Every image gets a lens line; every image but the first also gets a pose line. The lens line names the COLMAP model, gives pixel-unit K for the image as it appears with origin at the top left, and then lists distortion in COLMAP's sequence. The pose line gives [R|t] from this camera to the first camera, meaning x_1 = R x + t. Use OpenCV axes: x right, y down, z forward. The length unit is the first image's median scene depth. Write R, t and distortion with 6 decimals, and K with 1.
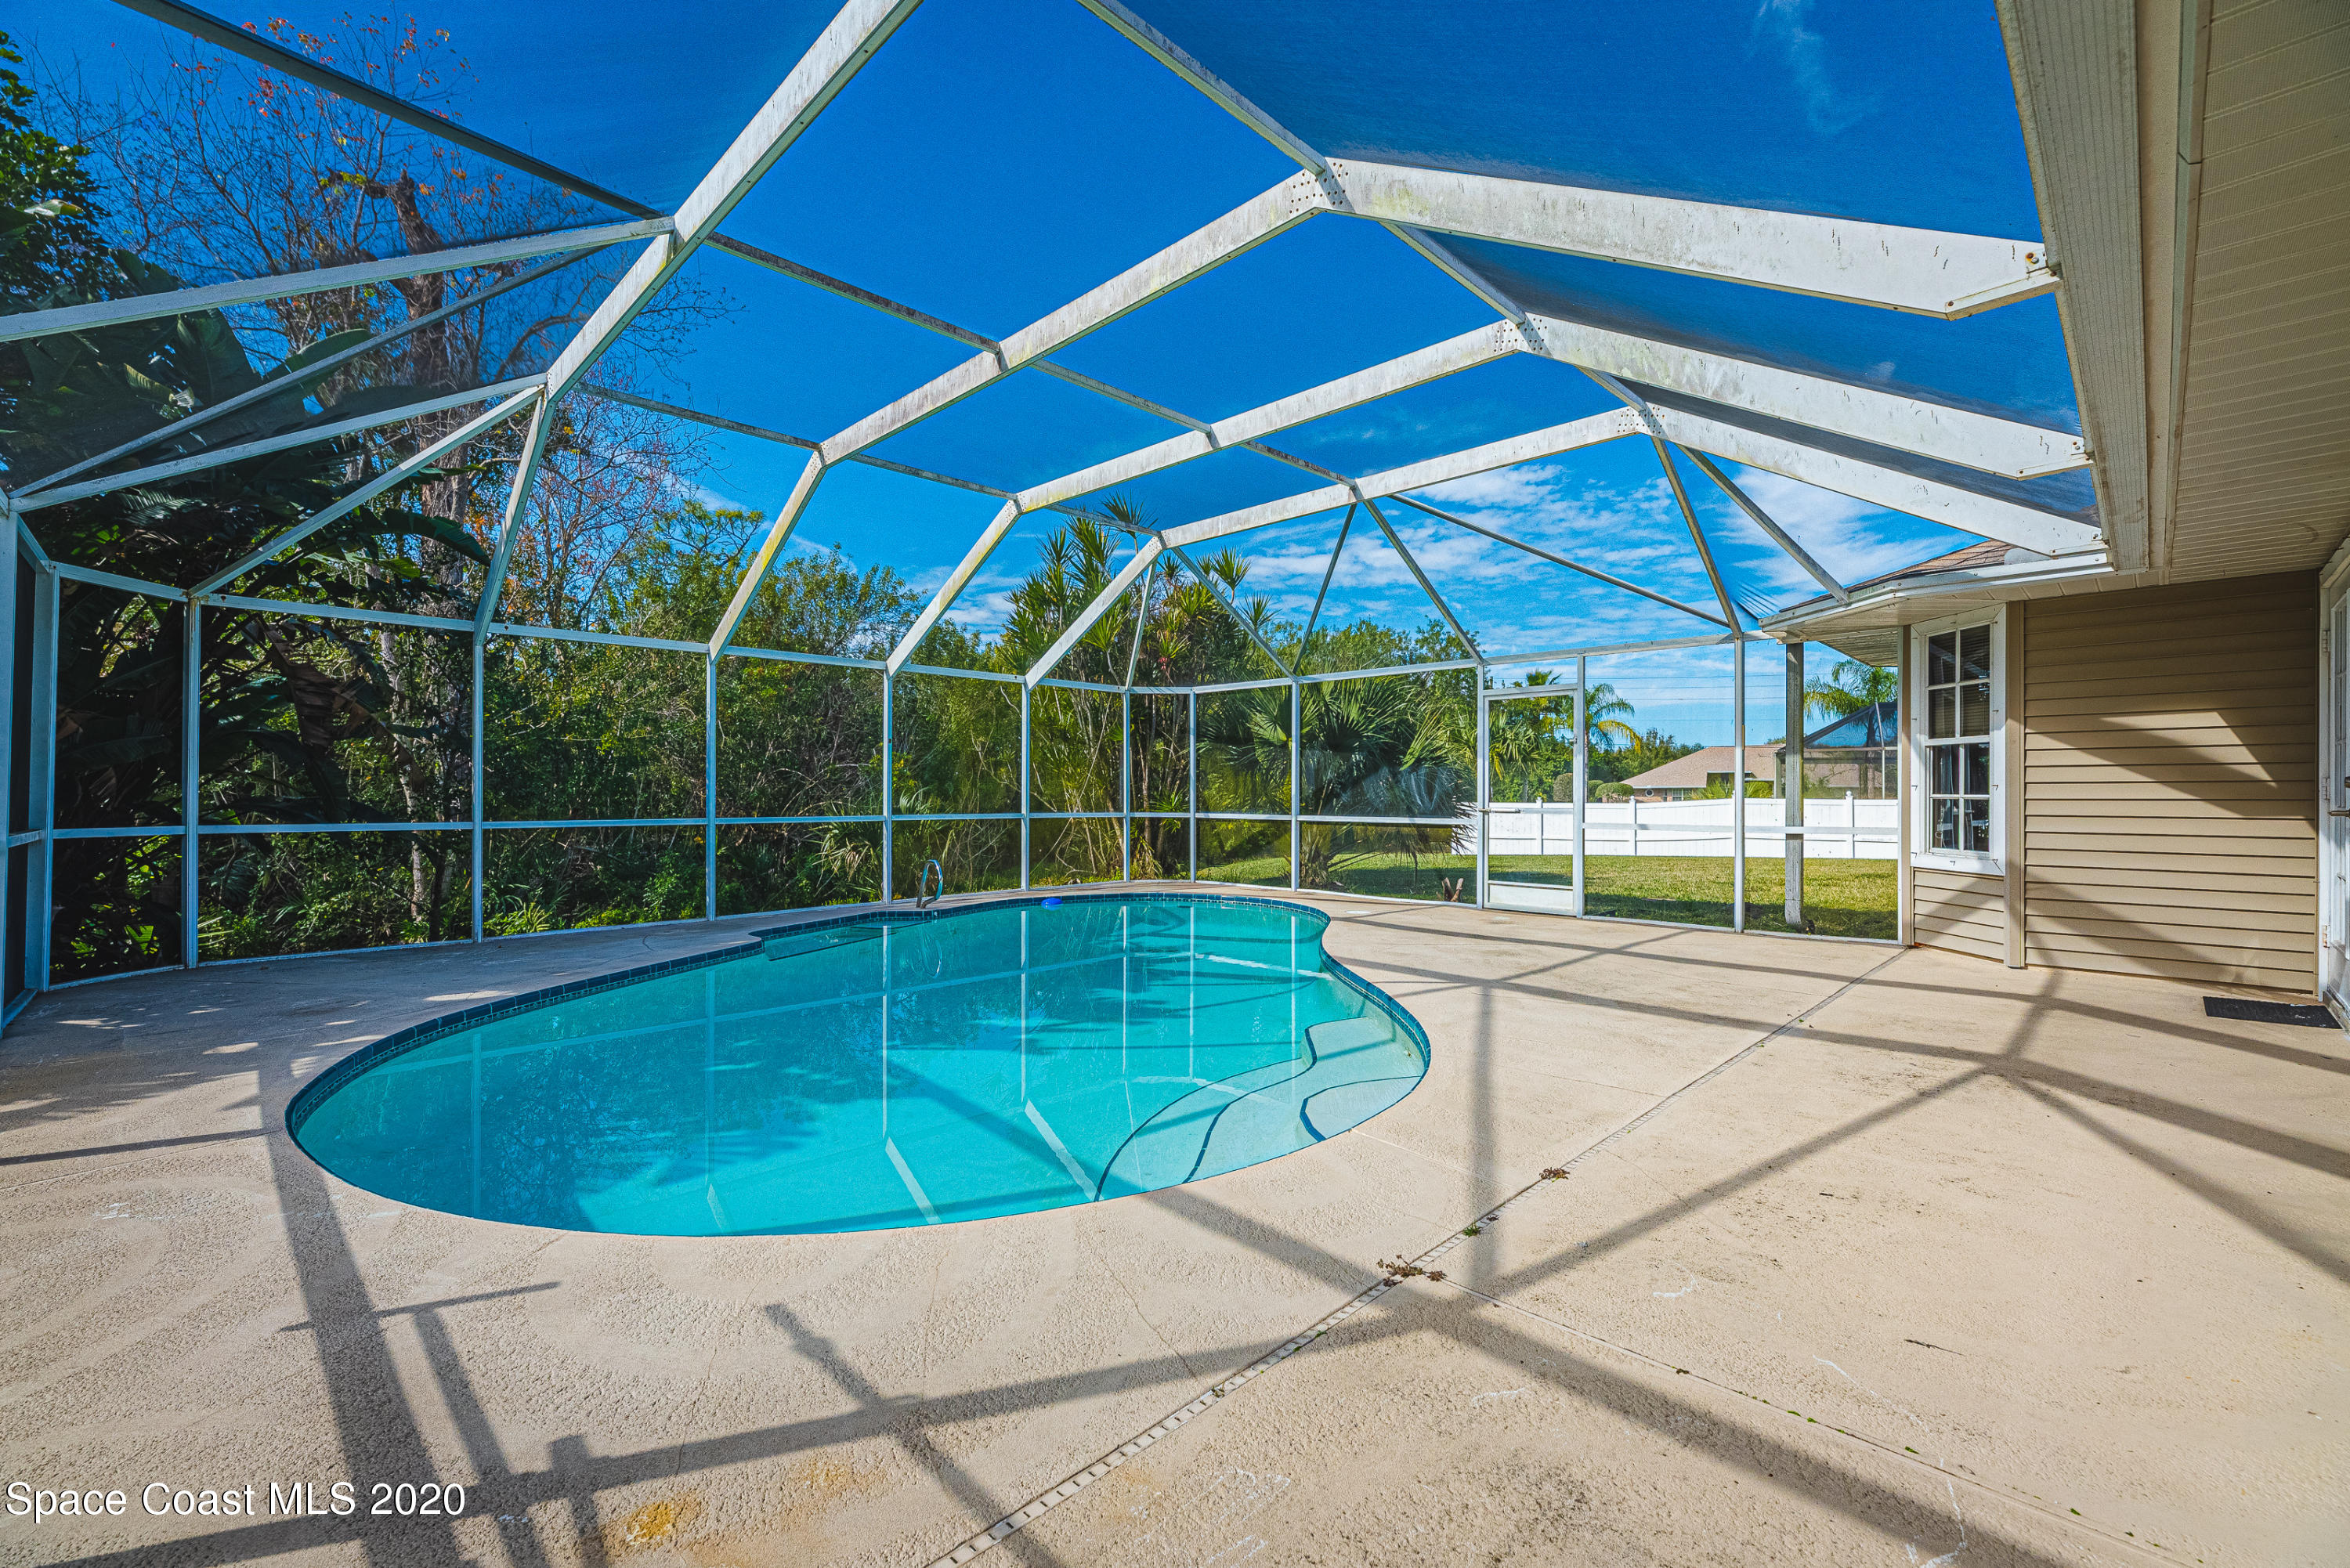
lens RADIAL K [[953.4, 0, 1169.9], [0, 953.4, 784.0], [0, 0, 1]] dist [-0.000002, -0.001290]
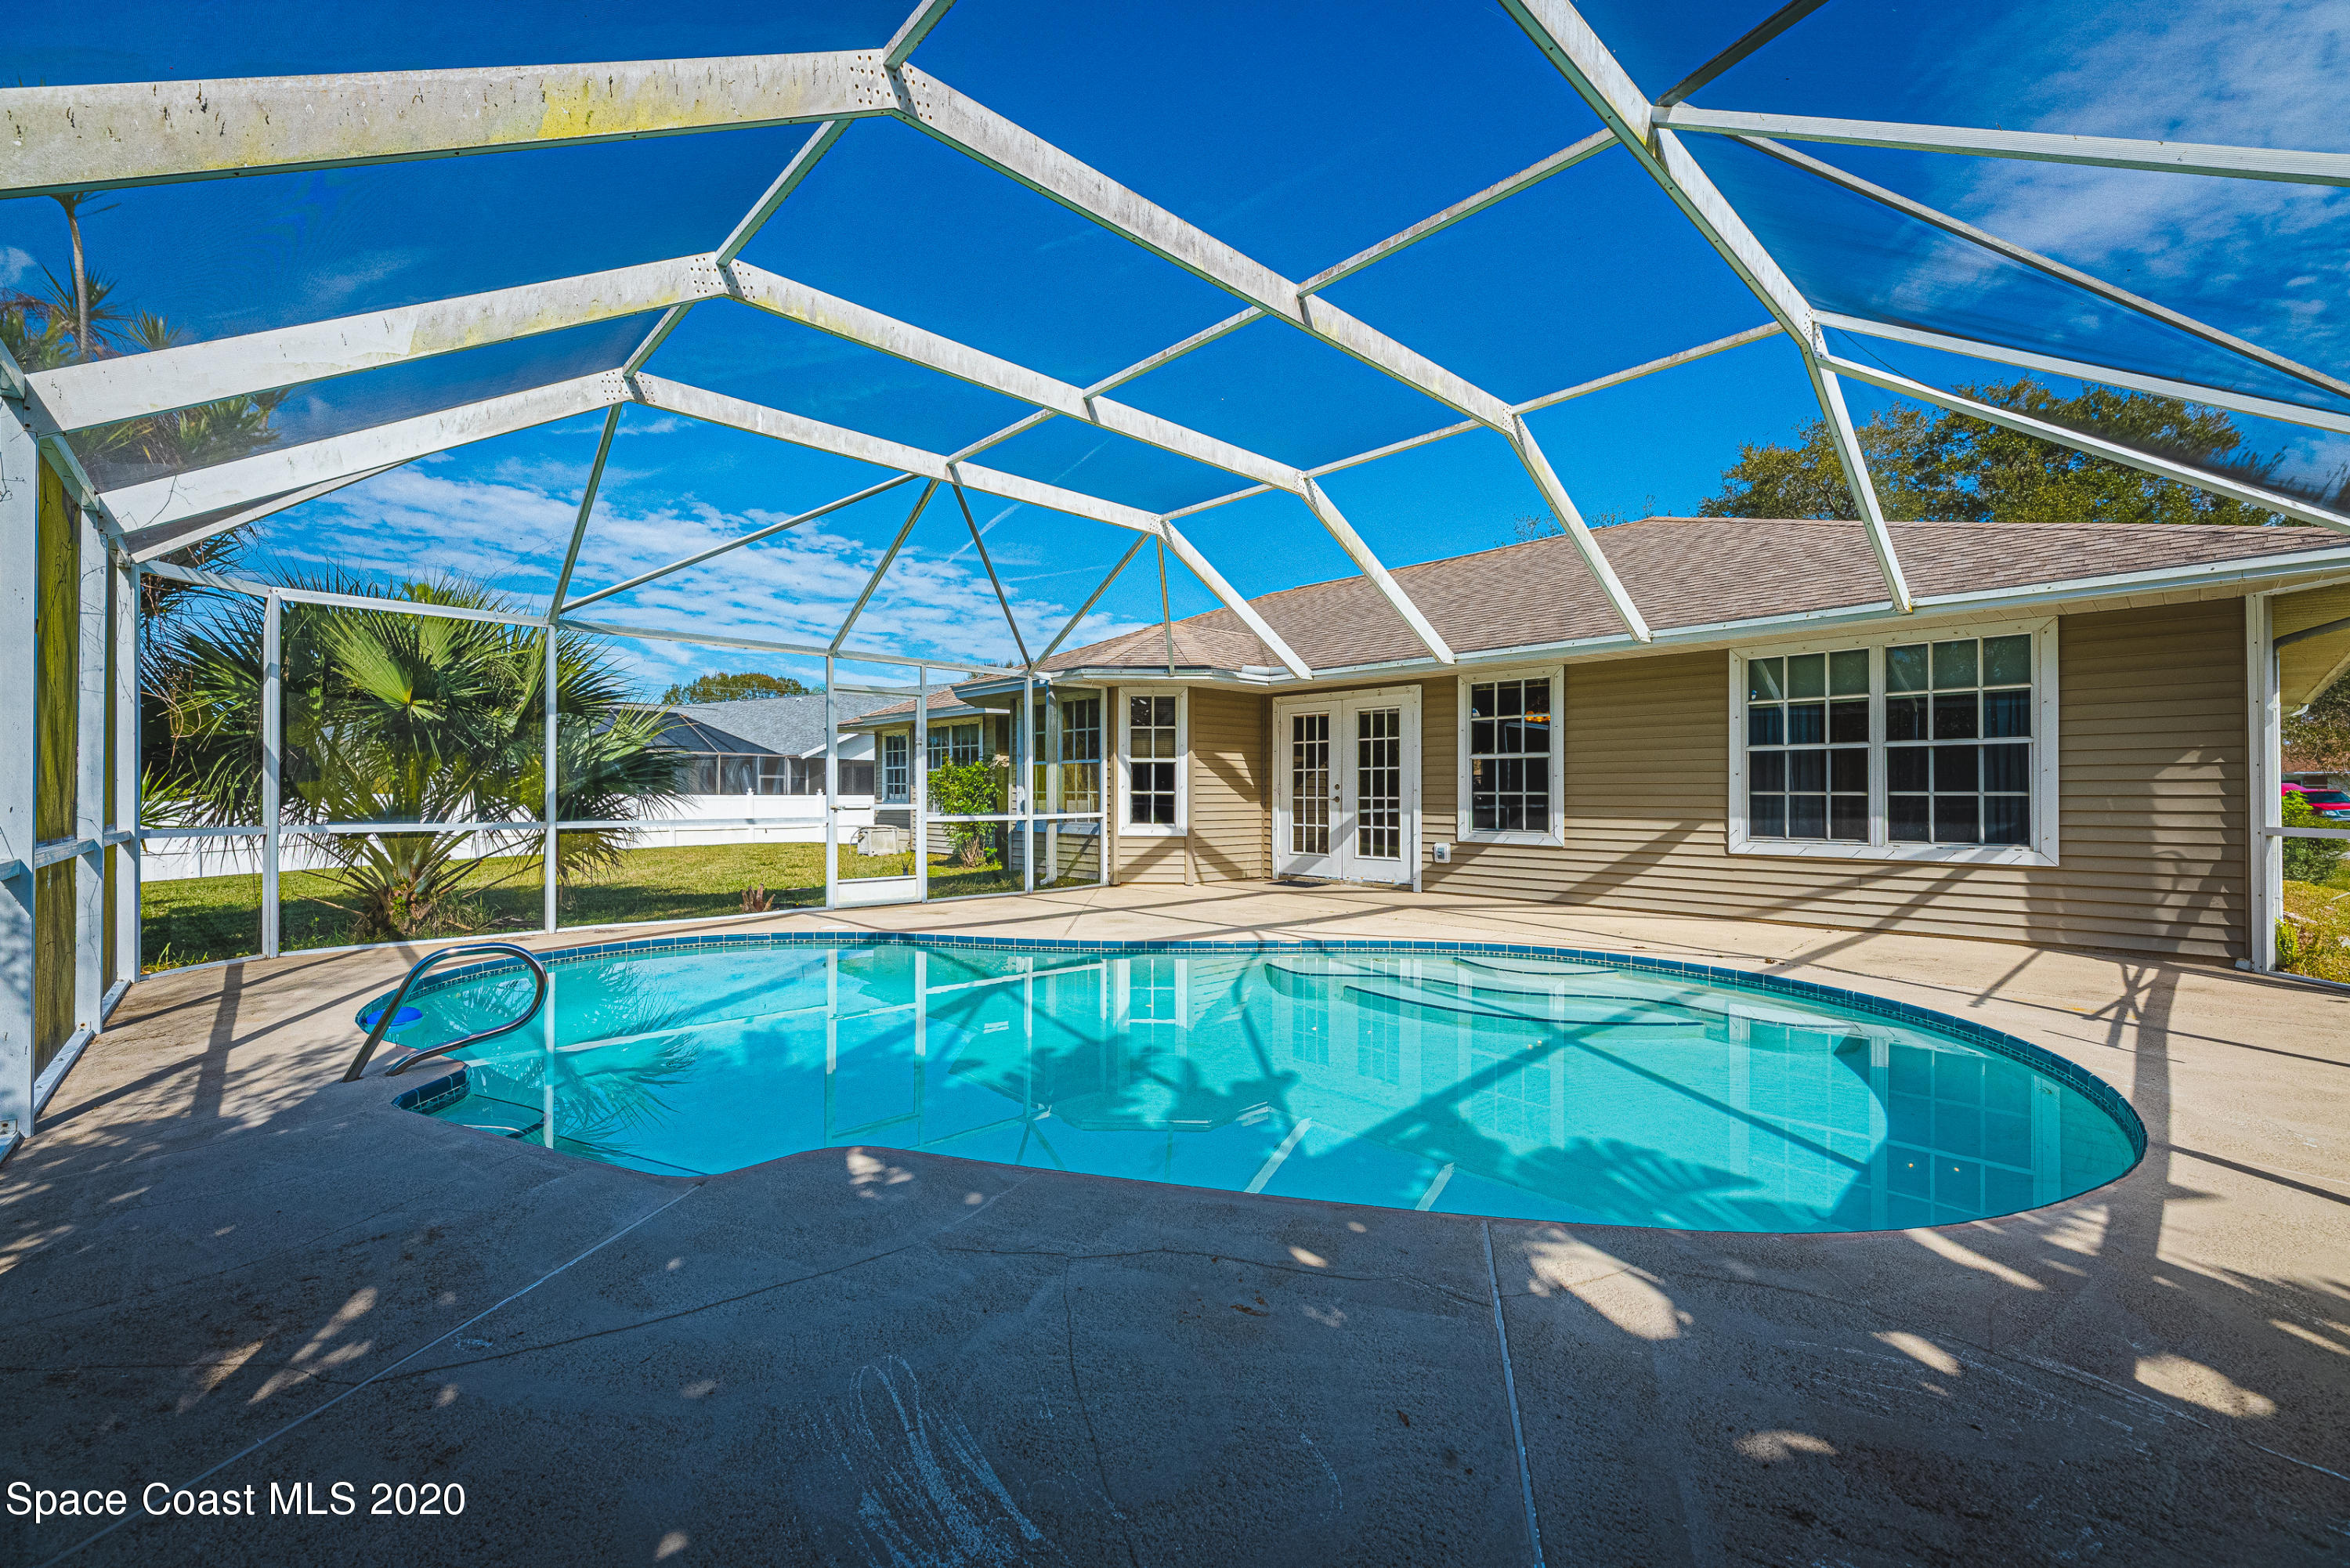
lens RADIAL K [[953.4, 0, 1167.7], [0, 953.4, 787.7], [0, 0, 1]] dist [-0.000002, -0.001290]
pose [[0.041342, -0.000966, 0.999145, -0.940509], [-0.012854, 0.999916, 0.001498, 0.001734], [-0.999062, -0.012905, 0.041326, 0.951604]]
